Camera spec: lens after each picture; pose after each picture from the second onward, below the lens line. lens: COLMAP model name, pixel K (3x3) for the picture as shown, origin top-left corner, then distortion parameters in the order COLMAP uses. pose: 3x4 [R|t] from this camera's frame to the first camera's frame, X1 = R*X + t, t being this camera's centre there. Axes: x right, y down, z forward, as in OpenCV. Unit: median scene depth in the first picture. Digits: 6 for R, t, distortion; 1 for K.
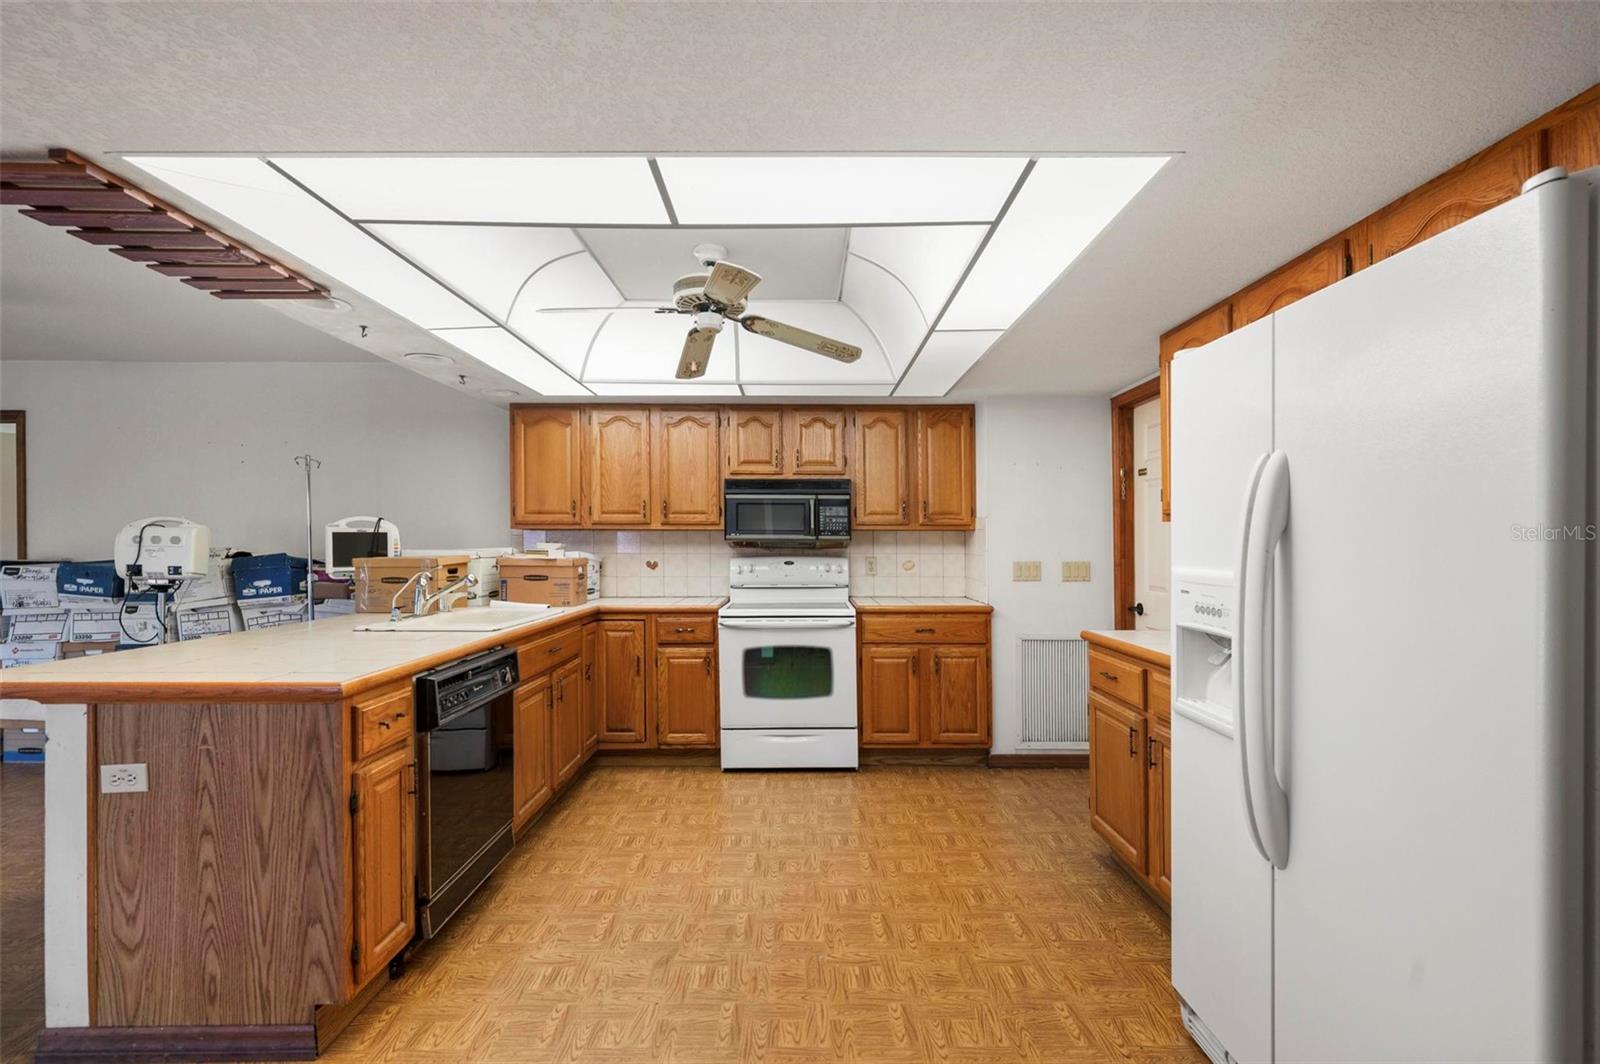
lens RADIAL K [[678.6, 0, 801.2], [0, 678.6, 541.3], [0, 0, 1]] dist [-0.001106, 0.000011]
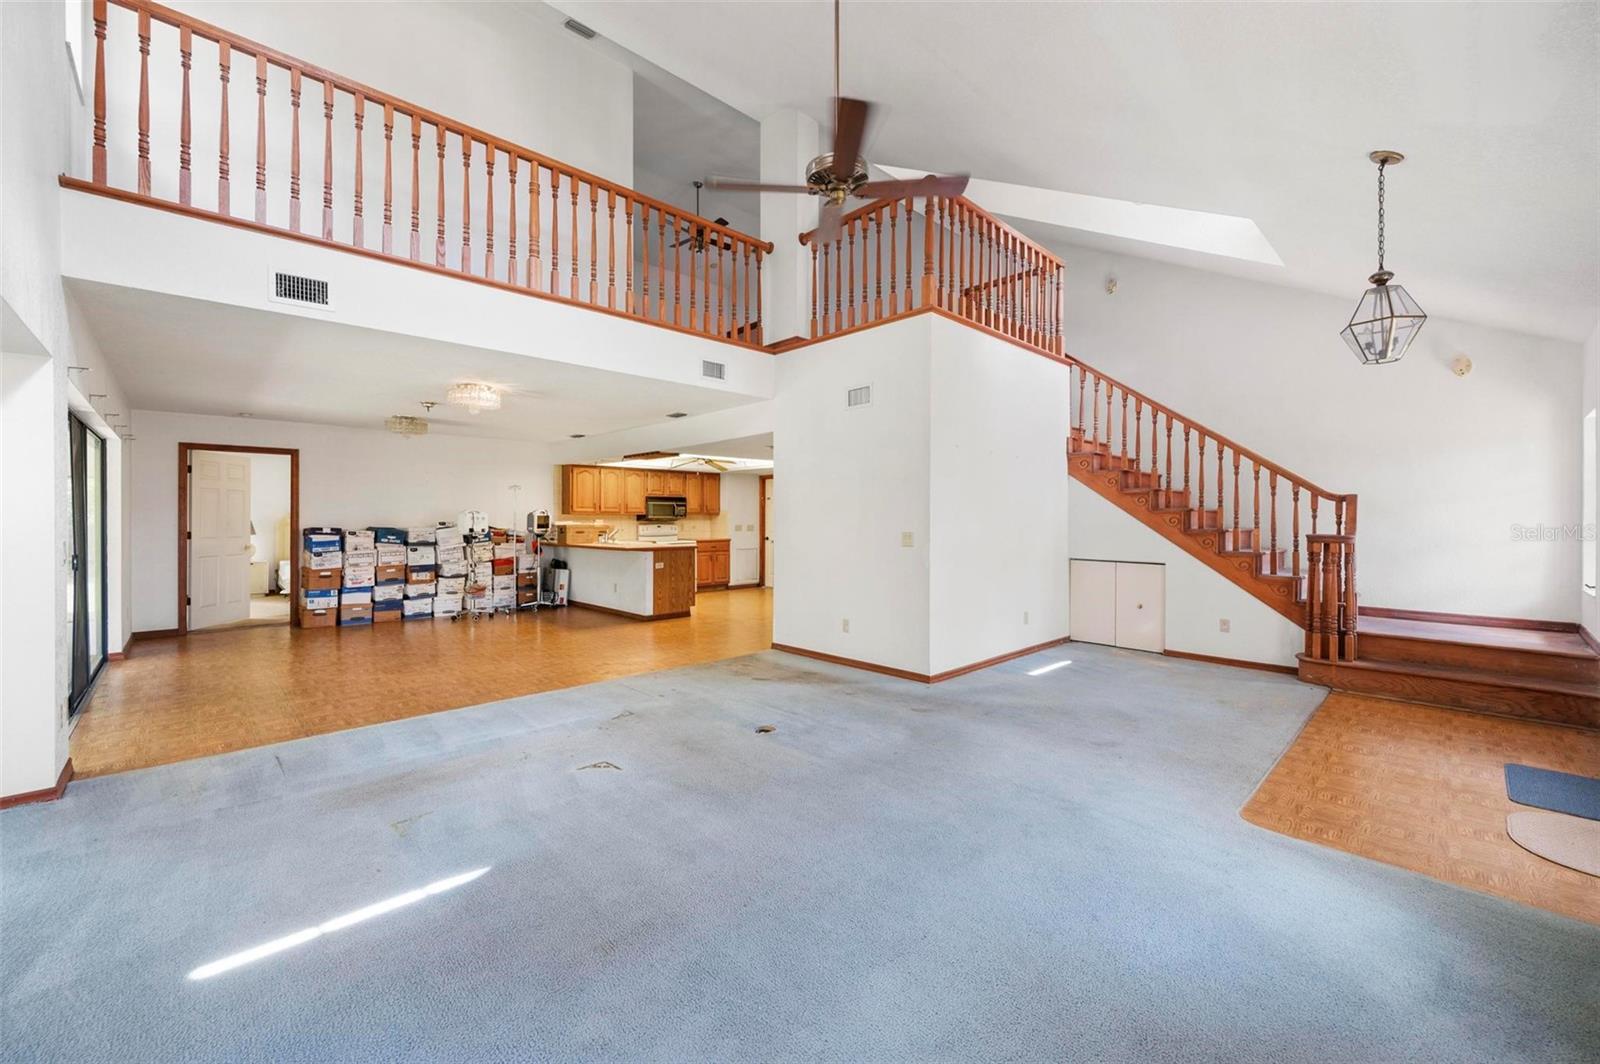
lens RADIAL K [[637.7, 0, 799.7], [0, 637.7, 520.9], [0, 0, 1]] dist [-0.000950, -0.000156]
pose [[0.726812, -0.003411, 0.686828, -1.469361], [-0.002219, 0.999971, 0.007315, -0.011503], [-0.686833, -0.006841, 0.726783, -1.345721]]
